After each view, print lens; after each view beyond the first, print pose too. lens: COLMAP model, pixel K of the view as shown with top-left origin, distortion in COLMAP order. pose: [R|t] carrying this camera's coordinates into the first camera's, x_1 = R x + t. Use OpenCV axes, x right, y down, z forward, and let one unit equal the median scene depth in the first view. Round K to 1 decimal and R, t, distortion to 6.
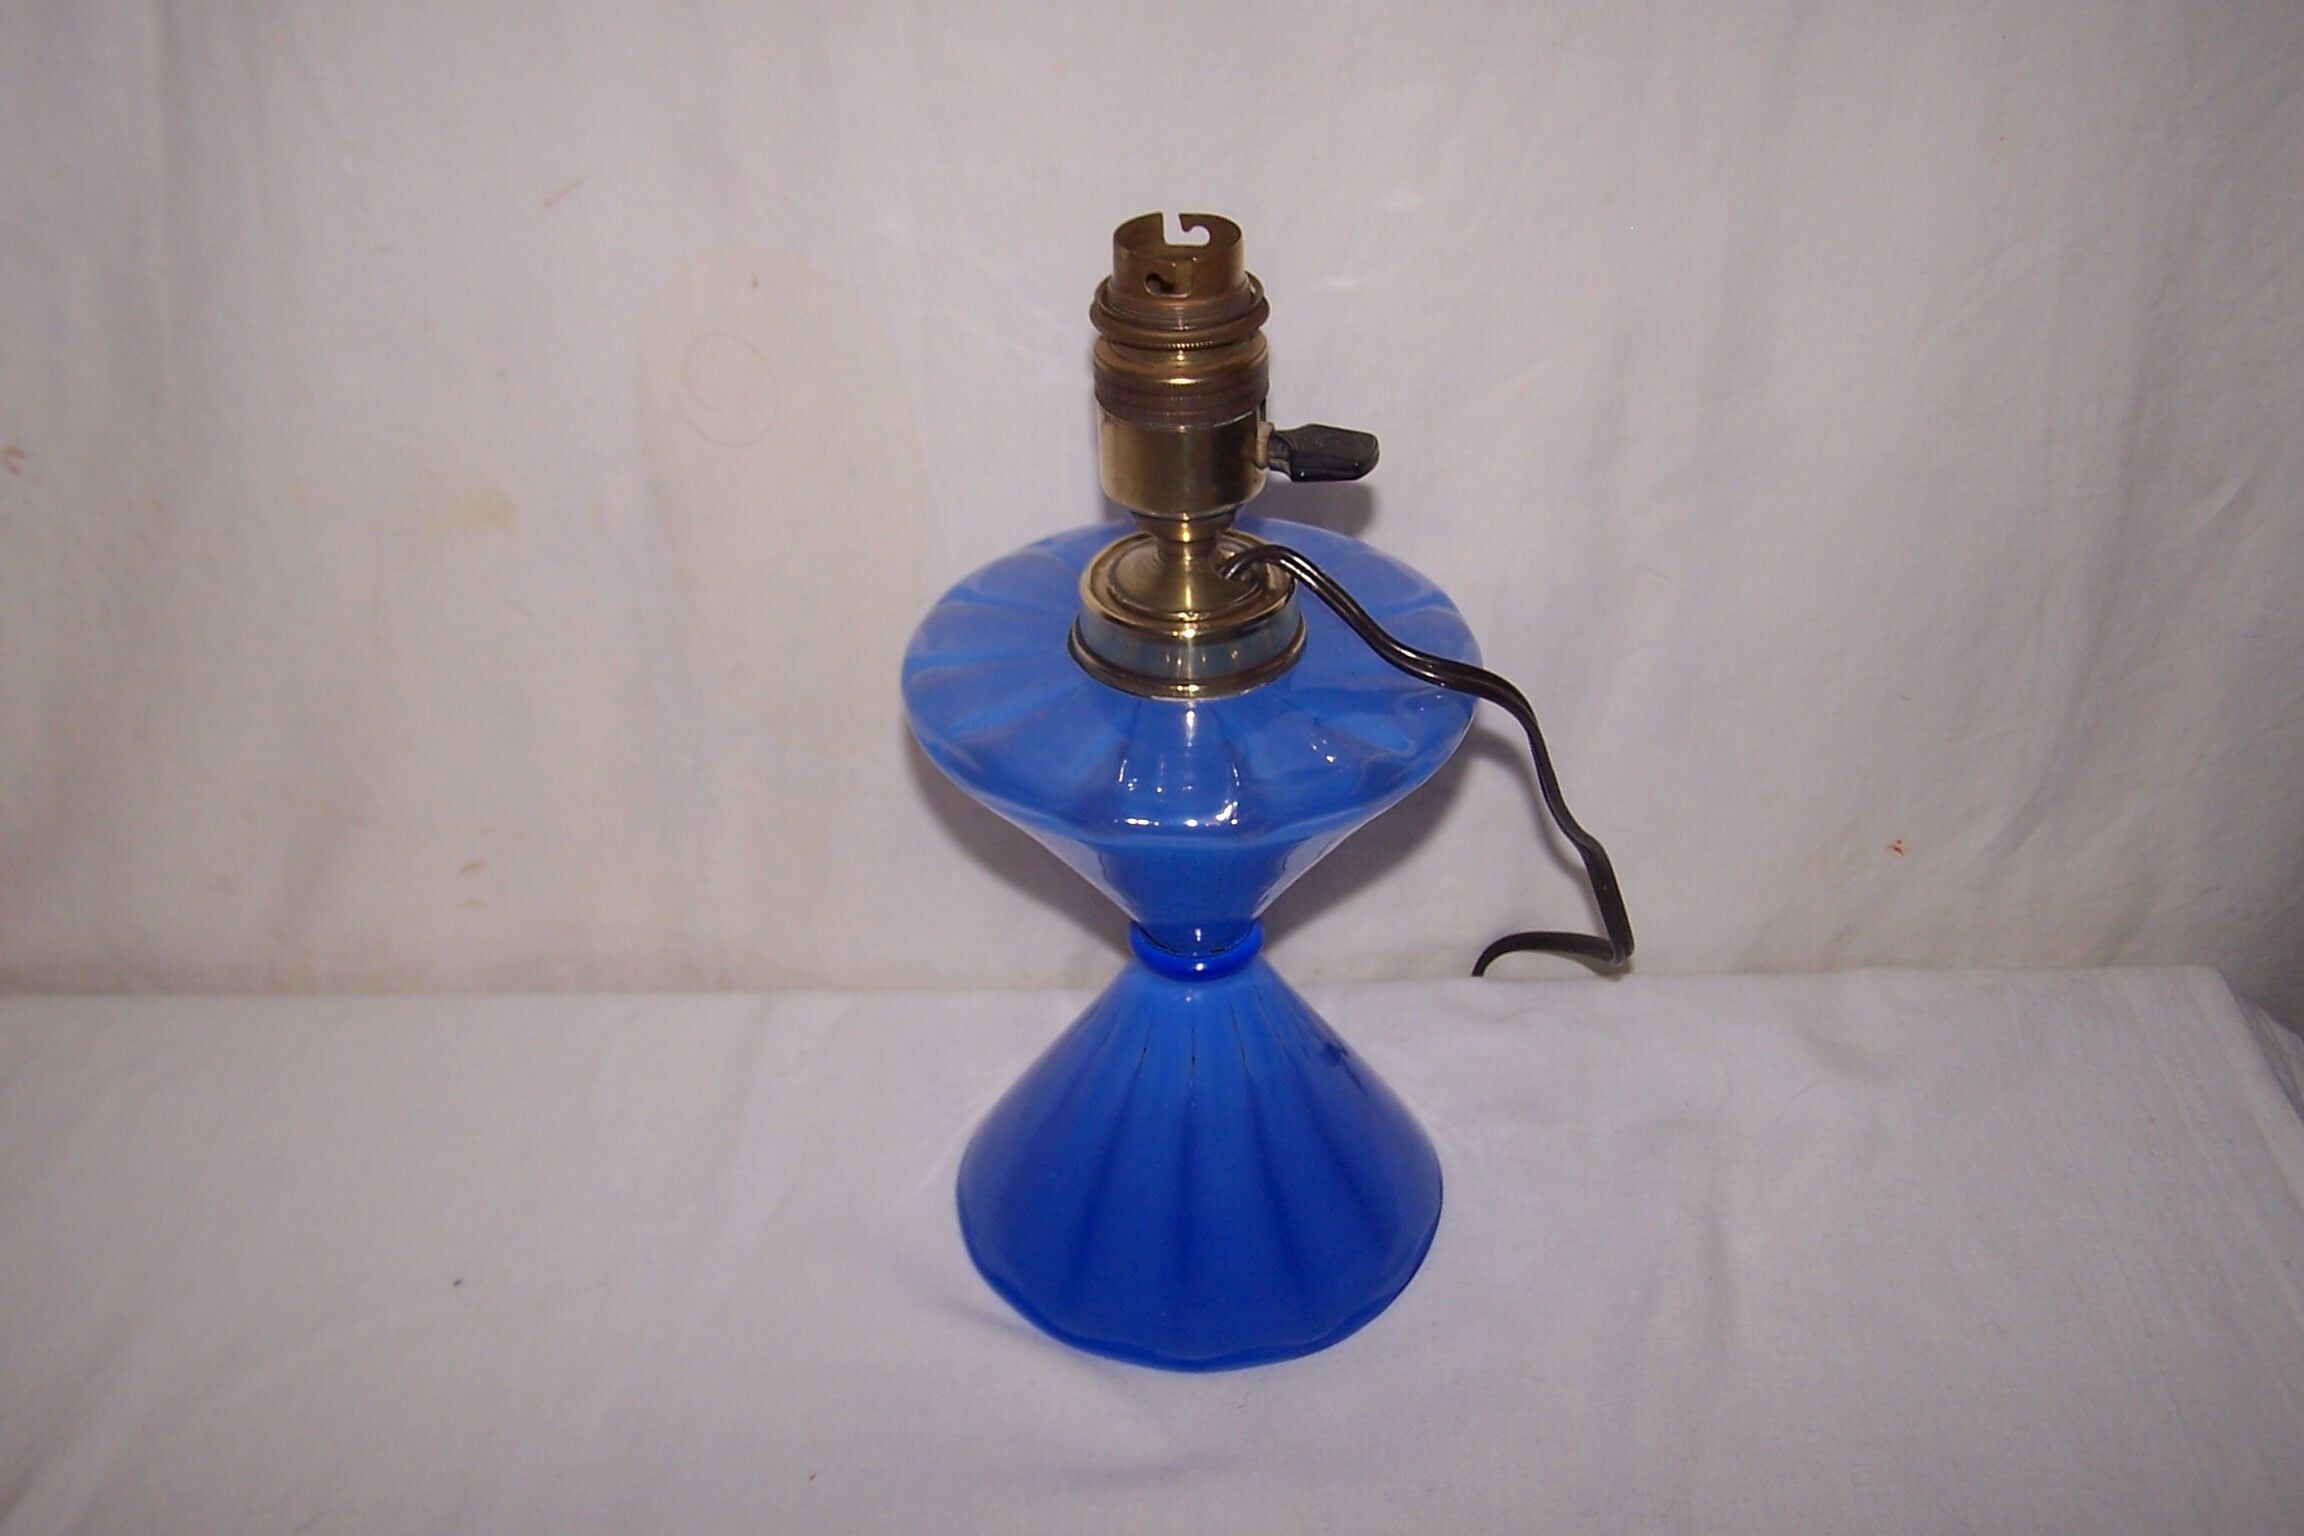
lens RADIAL K [[2555.4, 0, 1094.5], [0, 2555.4, 764.7], [0, 0, 1]] dist [-0.213749, 0.312698]
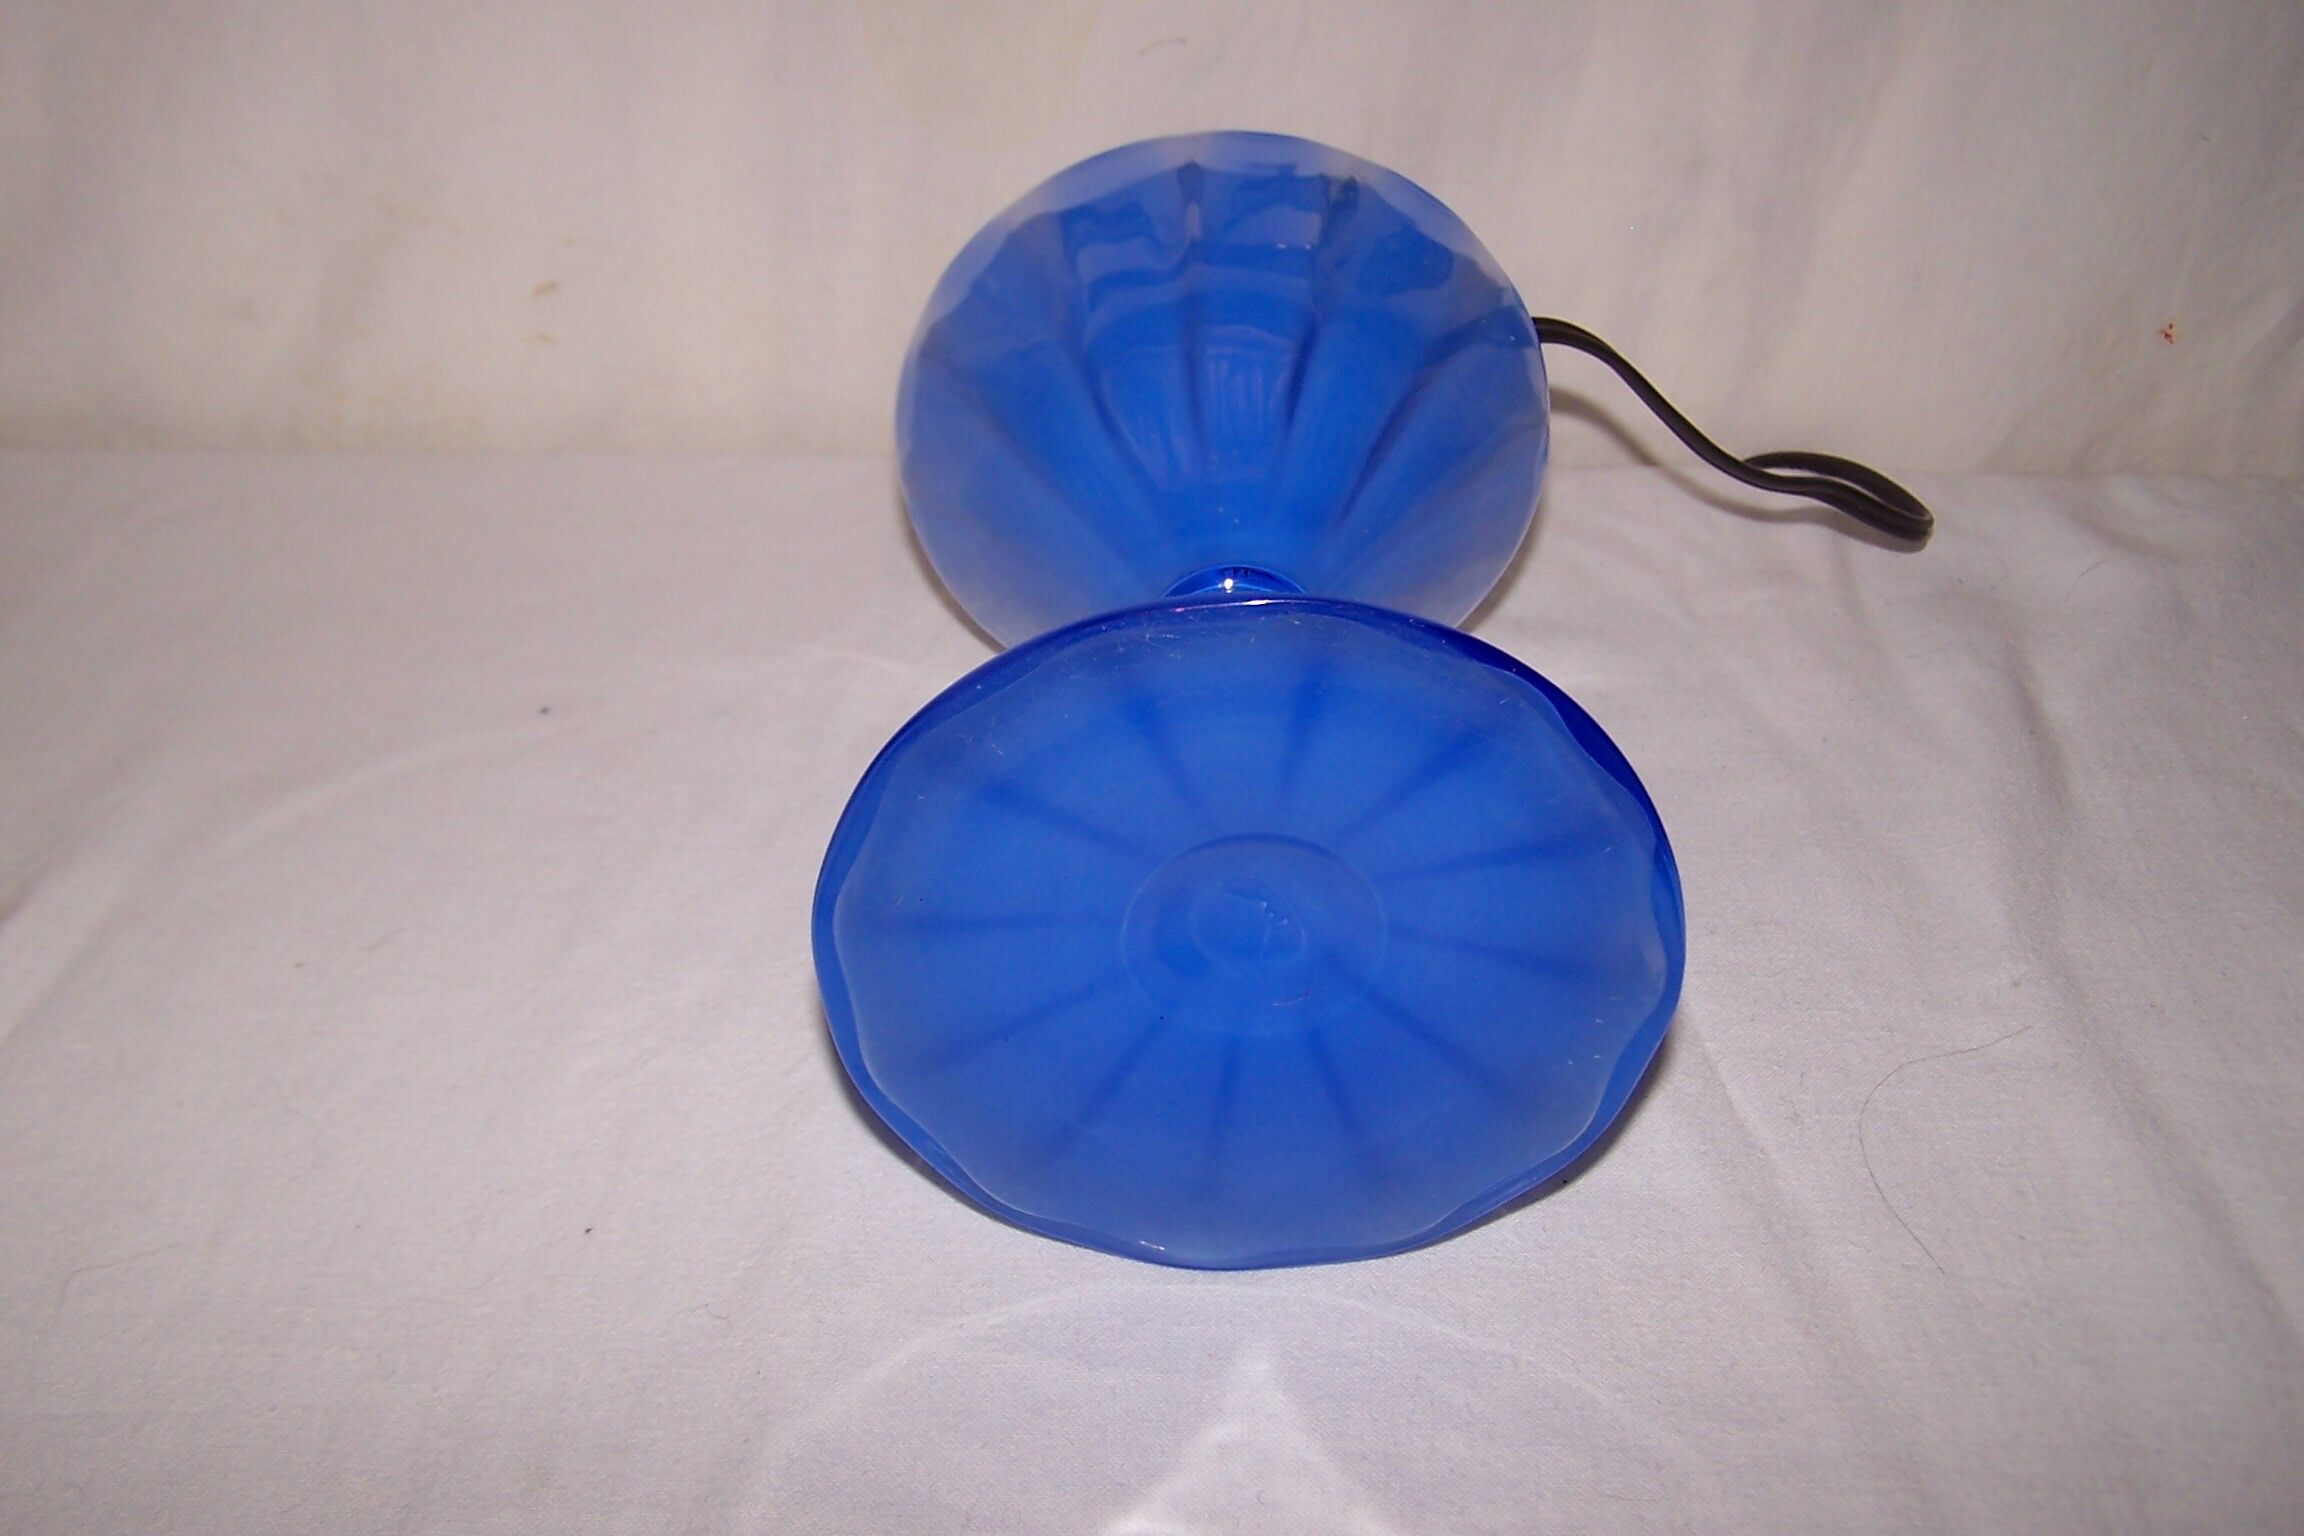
lens RADIAL K [[2555.4, 0, 1094.5], [0, 2555.4, 764.7], [0, 0, 1]] dist [-0.213749, 0.312698]
pose [[0.997258, 0.027659, 0.068637, -0.117874], [-0.027621, 0.999617, -0.001505, 0.198297], [-0.068652, -0.000395, 0.997641, 0.144933]]
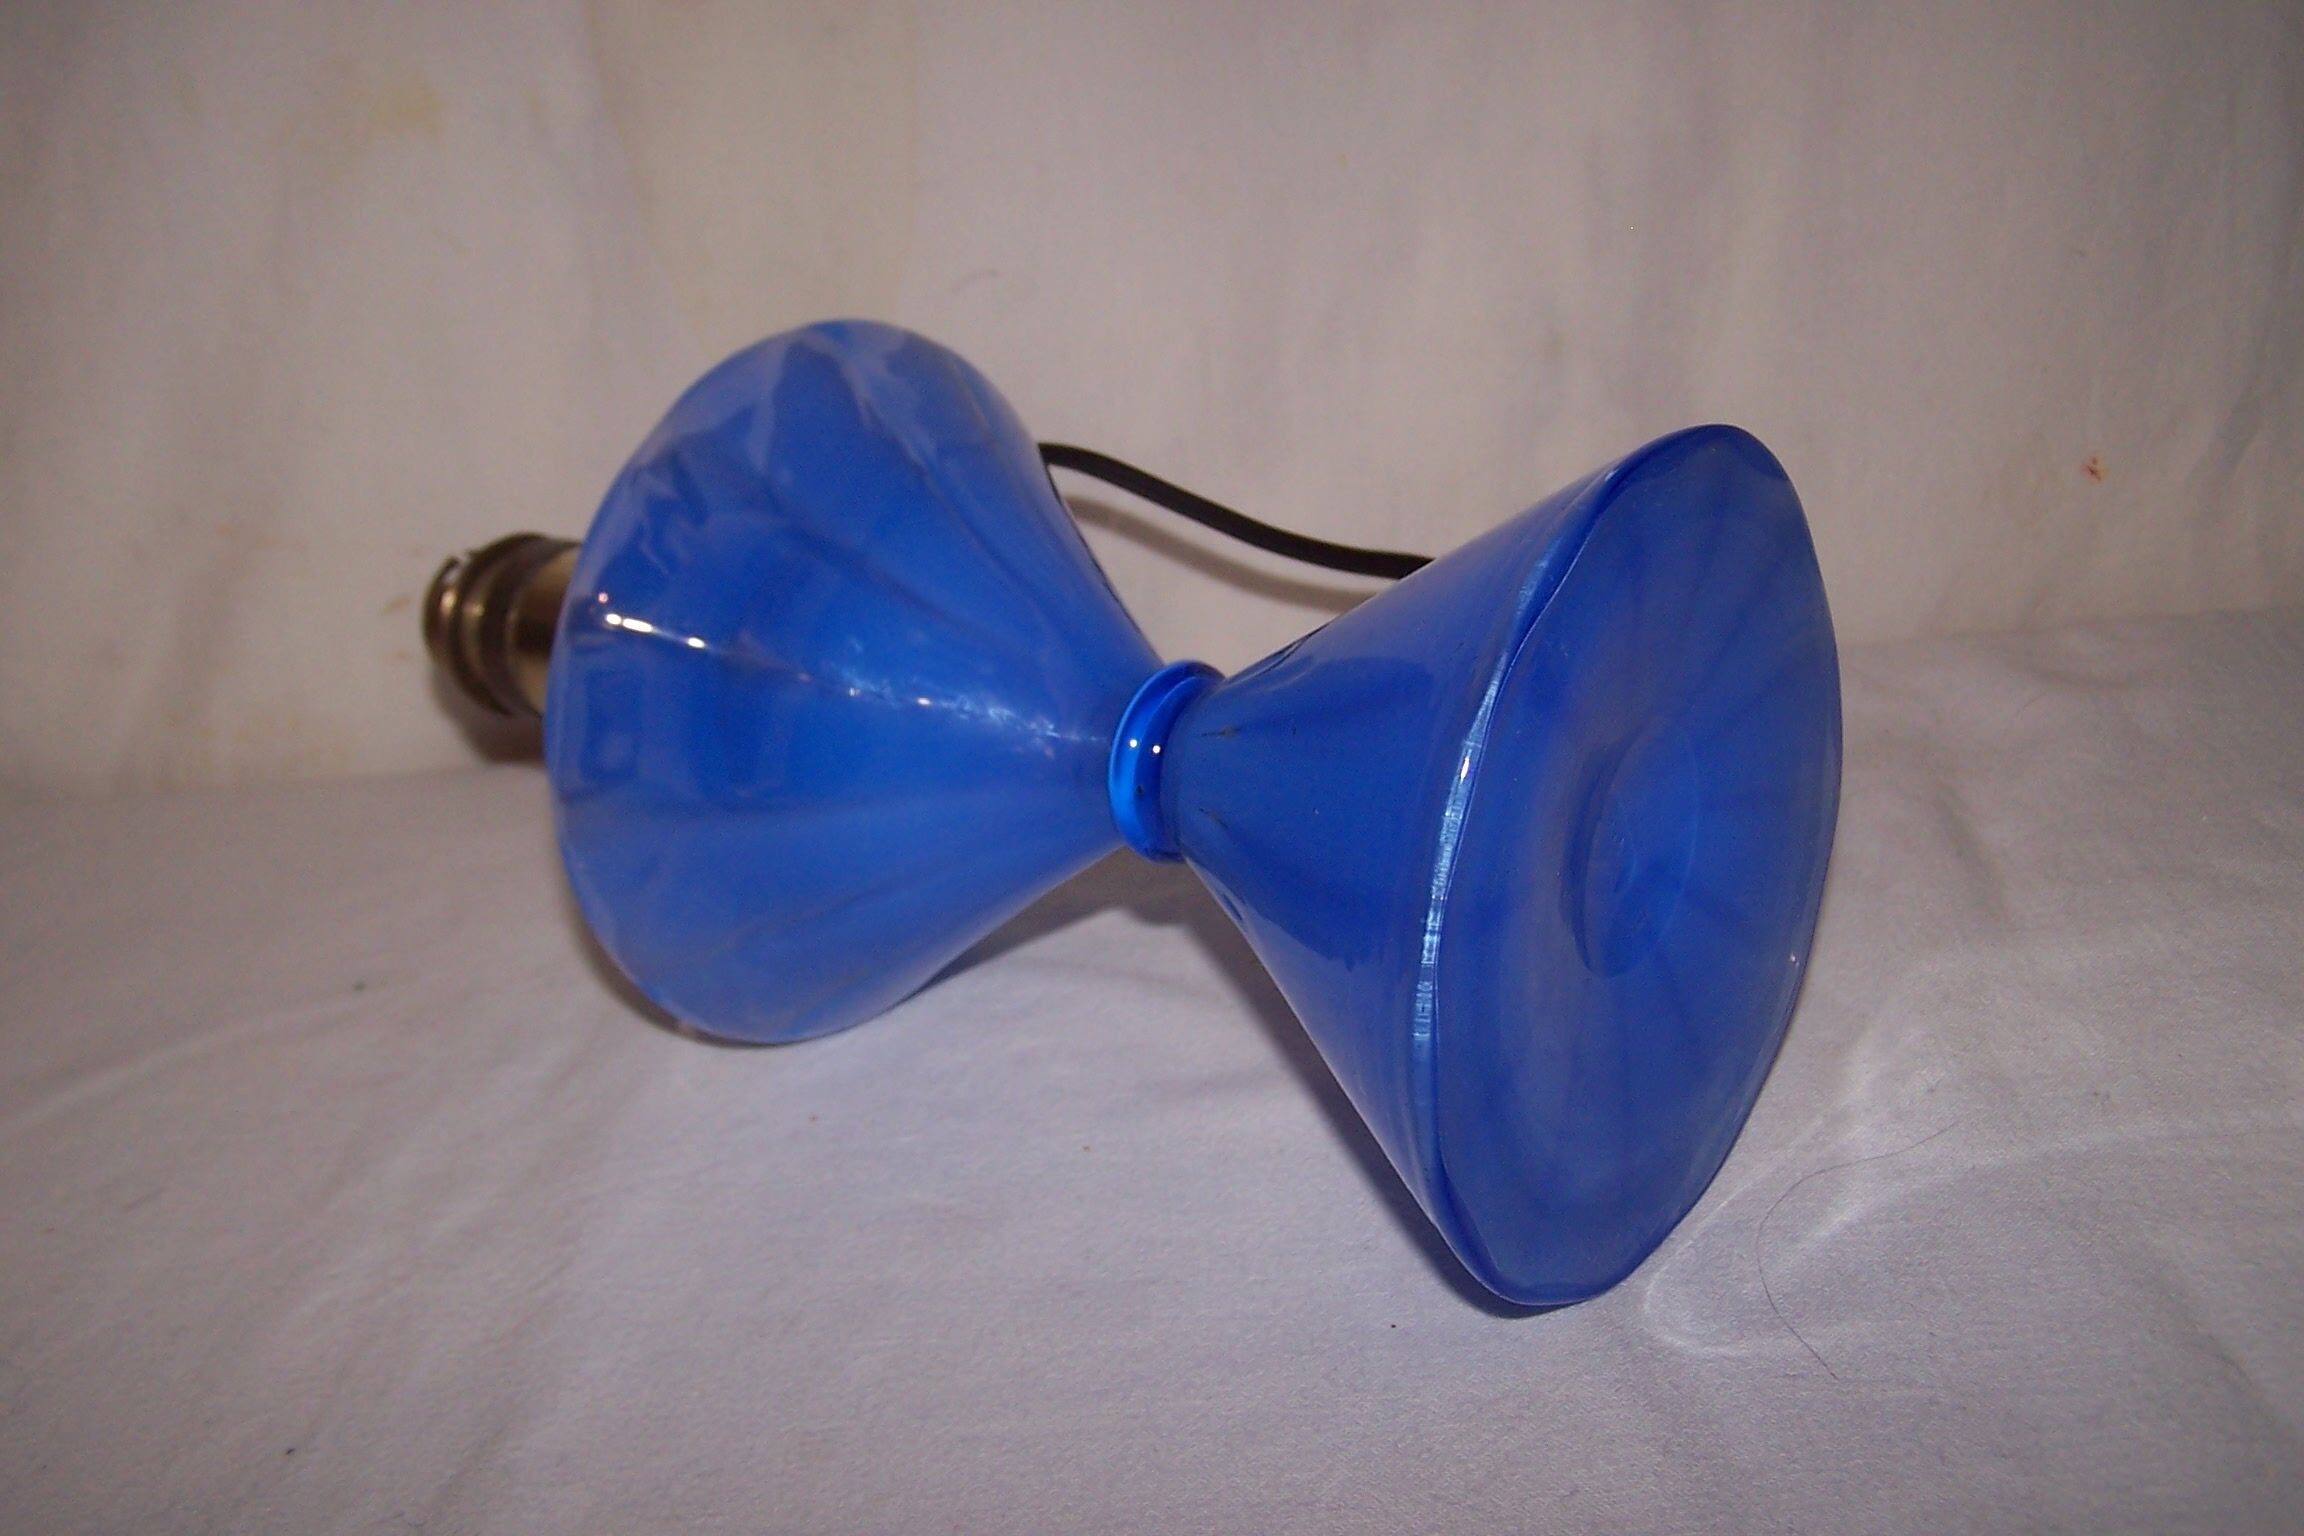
lens RADIAL K [[2555.4, 0, 1094.5], [0, 2555.4, 764.7], [0, 0, 1]] dist [-0.213749, 0.312698]
pose [[0.998122, -0.060816, -0.007325, -0.013560], [0.057820, 0.974865, -0.215165, 0.288505], [0.020226, 0.214337, 0.976550, 0.201276]]
